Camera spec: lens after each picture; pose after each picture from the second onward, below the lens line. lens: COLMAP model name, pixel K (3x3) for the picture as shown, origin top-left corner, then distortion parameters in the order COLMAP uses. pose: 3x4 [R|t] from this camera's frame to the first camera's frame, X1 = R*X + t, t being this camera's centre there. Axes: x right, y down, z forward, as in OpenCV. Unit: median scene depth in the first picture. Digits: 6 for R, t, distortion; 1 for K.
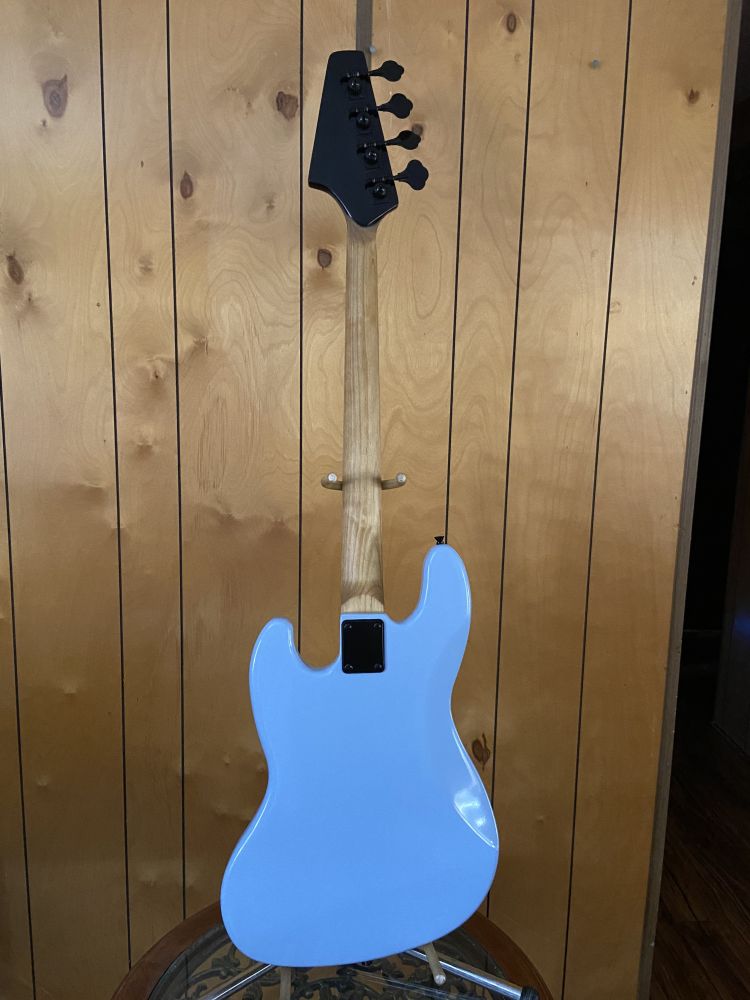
lens RADIAL K [[758.5, 0, 373.6], [0, 758.5, 503.6], [0, 0, 1]] dist [0.085963, -0.129322]
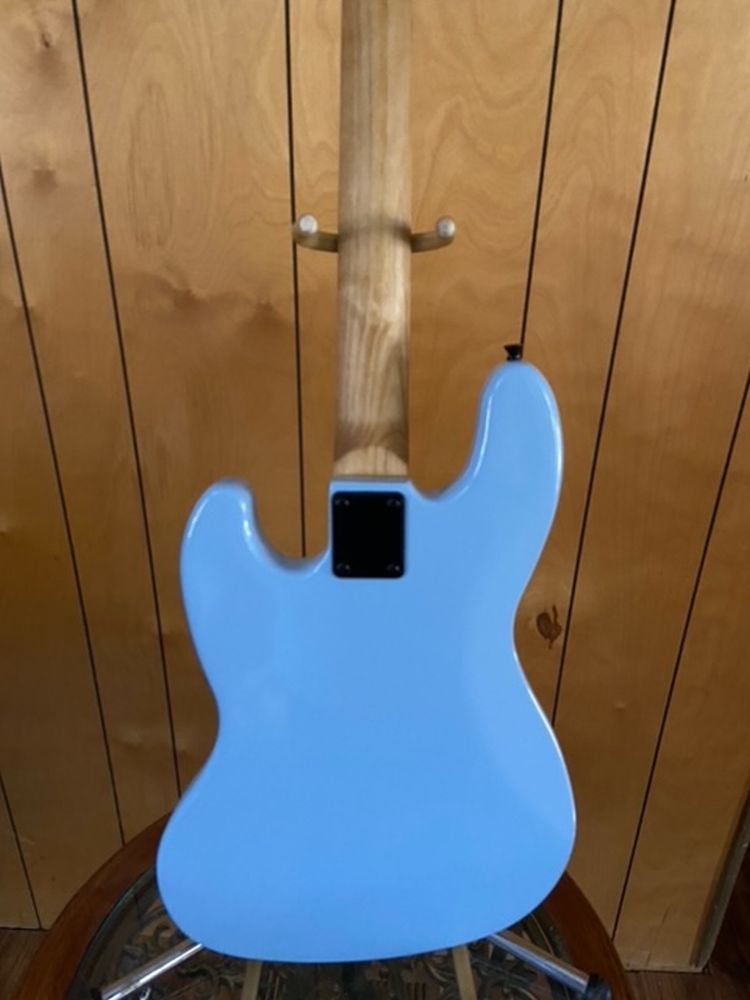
lens RADIAL K [[730.9, 0, 380.8], [0, 730.9, 490.0], [0, 0, 1]] dist [0.102570, -0.110171]
pose [[0.996557, 0.037423, -0.073984, 0.029801], [-0.014870, 0.958543, 0.284561, -0.004479], [0.081566, -0.282481, 0.955799, 0.393888]]
